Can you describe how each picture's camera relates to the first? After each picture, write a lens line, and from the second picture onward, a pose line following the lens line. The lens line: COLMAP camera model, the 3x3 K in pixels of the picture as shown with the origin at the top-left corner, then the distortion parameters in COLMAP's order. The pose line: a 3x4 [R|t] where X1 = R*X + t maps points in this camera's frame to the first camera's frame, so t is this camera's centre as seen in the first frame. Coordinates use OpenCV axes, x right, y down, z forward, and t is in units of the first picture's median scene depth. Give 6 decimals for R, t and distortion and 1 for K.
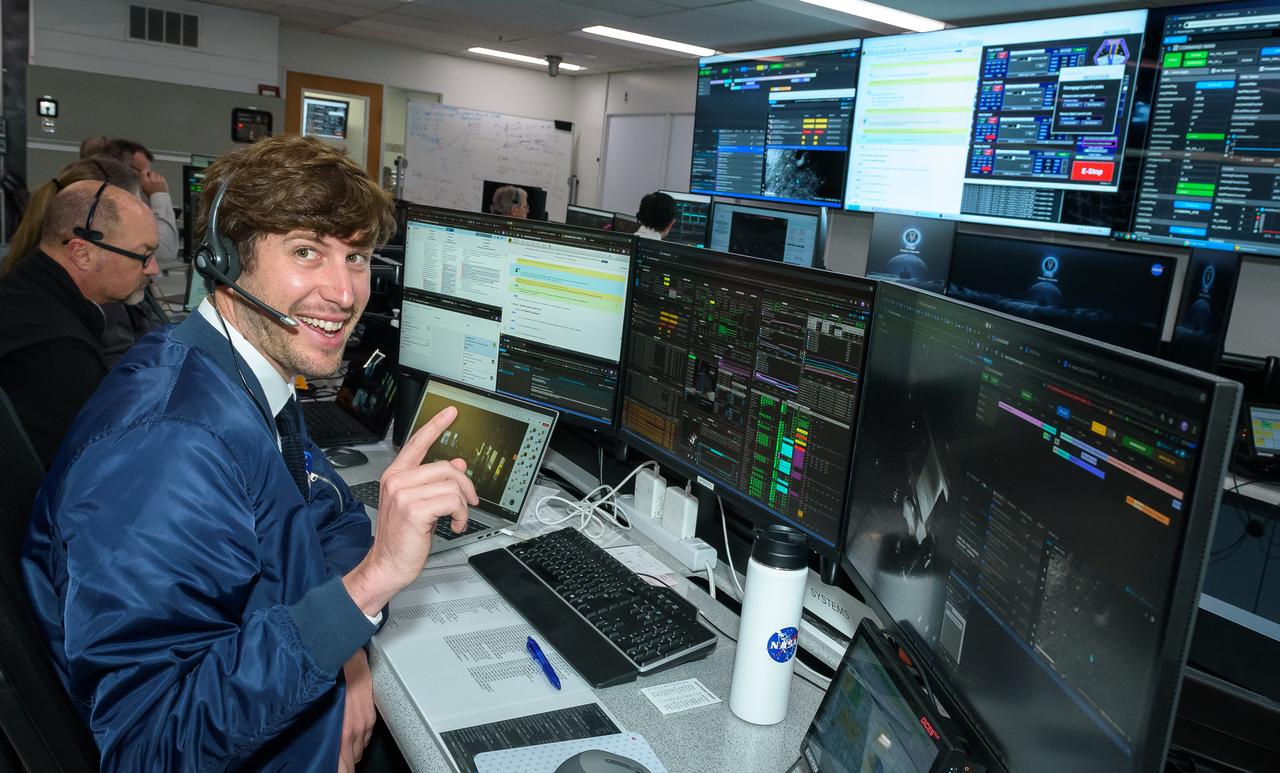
lens RADIAL K [[987.6, 0, 637.9], [0, 987.6, 393.8], [0, 0, 1]] dist [-0.002031, -0.000404]
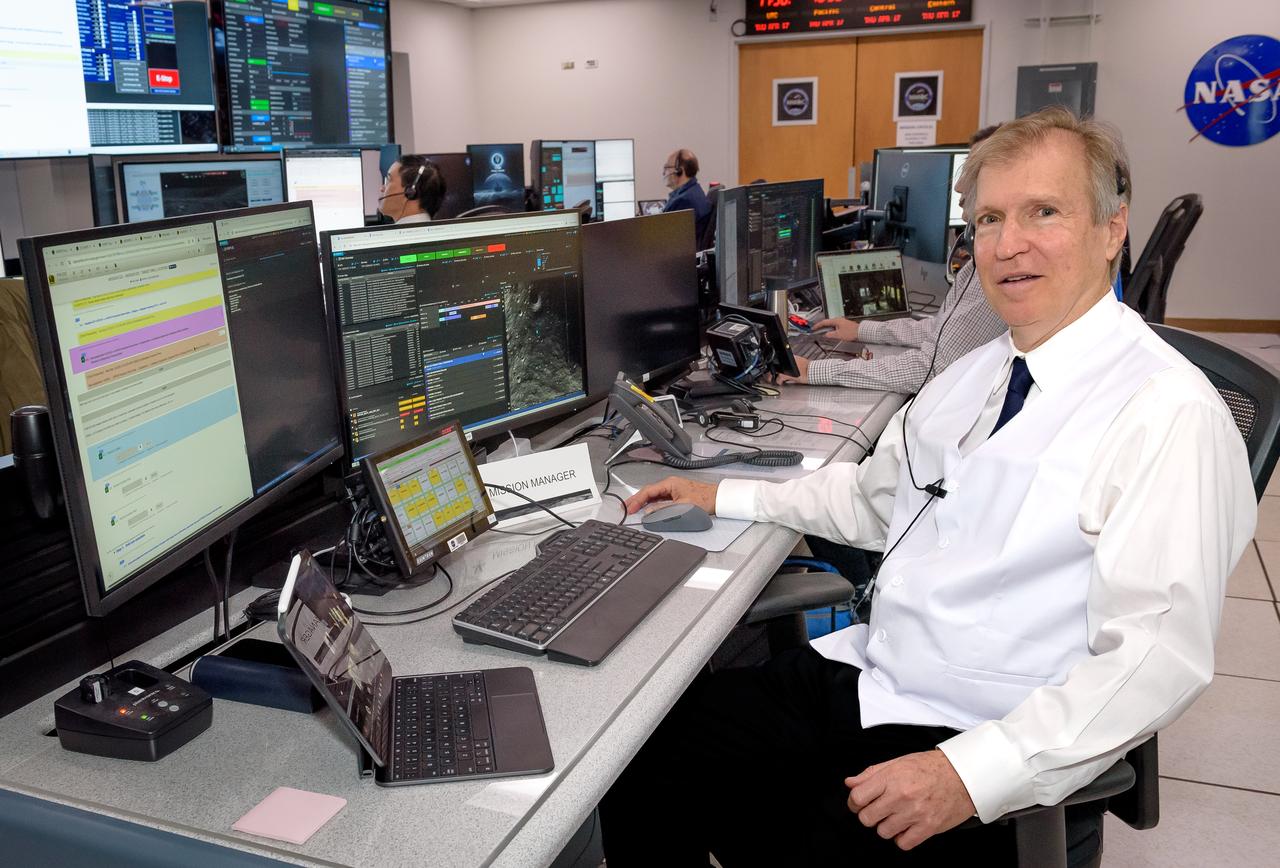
lens RADIAL K [[1246.0, 0, 635.5], [0, 1246.0, 433.9], [0, 0, 1]] dist [0.033996, 0.000000]
pose [[-0.606039, -0.261708, 0.751150, -0.991068], [0.133177, 0.897612, 0.420186, -0.423779], [-0.784207, 0.354685, -0.509134, 1.536695]]
